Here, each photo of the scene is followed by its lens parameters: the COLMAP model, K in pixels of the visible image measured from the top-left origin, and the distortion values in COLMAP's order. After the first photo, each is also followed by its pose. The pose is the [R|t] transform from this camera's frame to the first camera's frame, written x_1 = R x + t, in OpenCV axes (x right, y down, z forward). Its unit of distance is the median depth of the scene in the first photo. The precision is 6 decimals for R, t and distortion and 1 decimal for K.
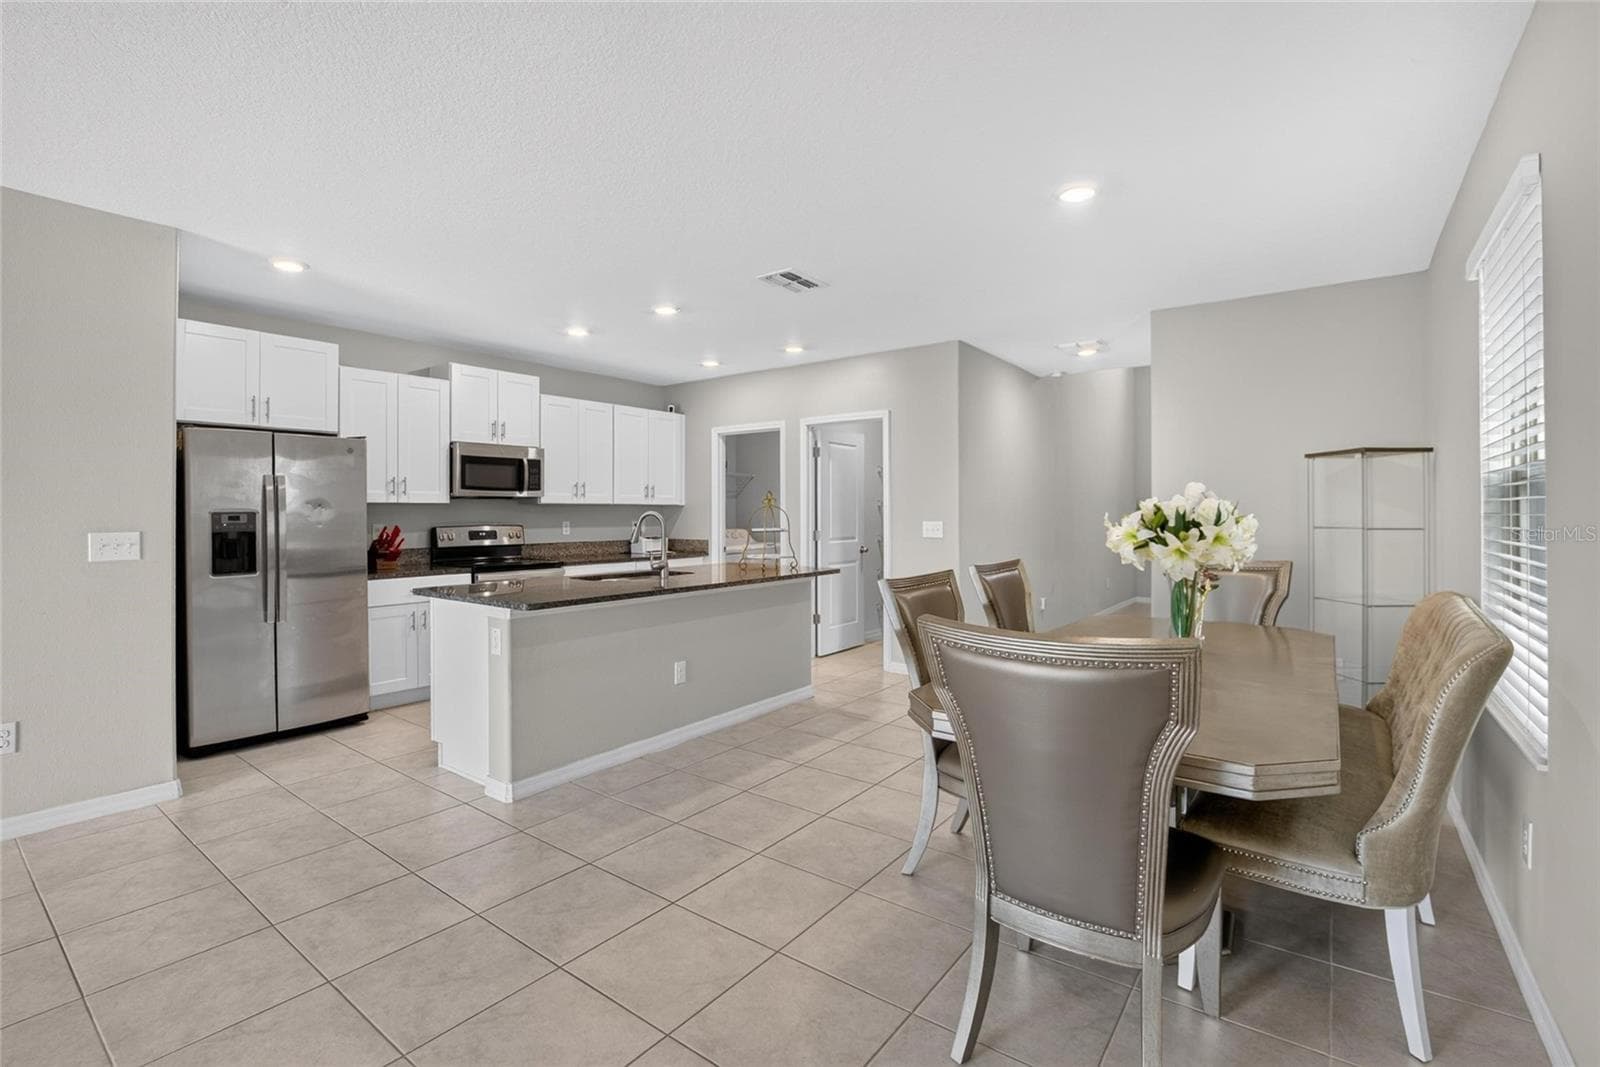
lens RADIAL K [[721.9, 0, 791.8], [0, 721.9, 548.3], [0, 0, 1]] dist [-0.042628, 0.012936]
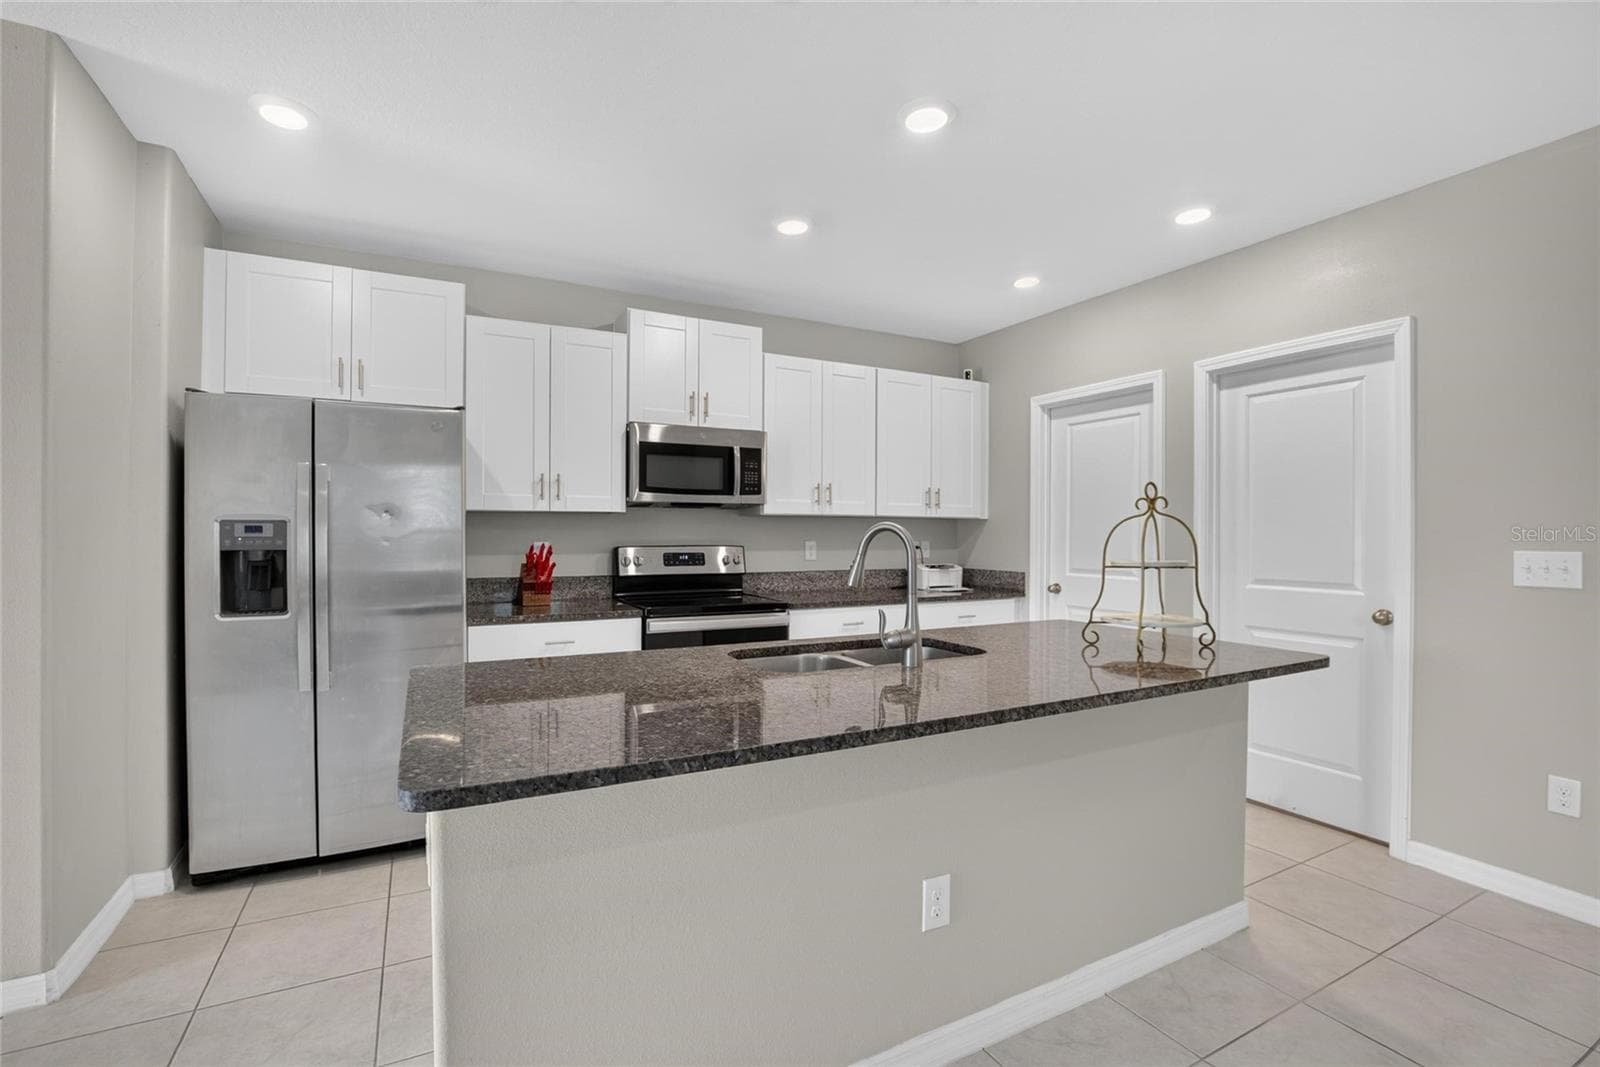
lens RADIAL K [[706.9, 0, 792.2], [0, 706.9, 529.5], [0, 0, 1]] dist [-0.022773, 0.000609]
pose [[0.903635, 0.004415, -0.428280, -0.041459], [-0.027946, 0.998424, -0.048673, -0.016968], [0.427390, 0.055951, 0.902334, 0.427326]]
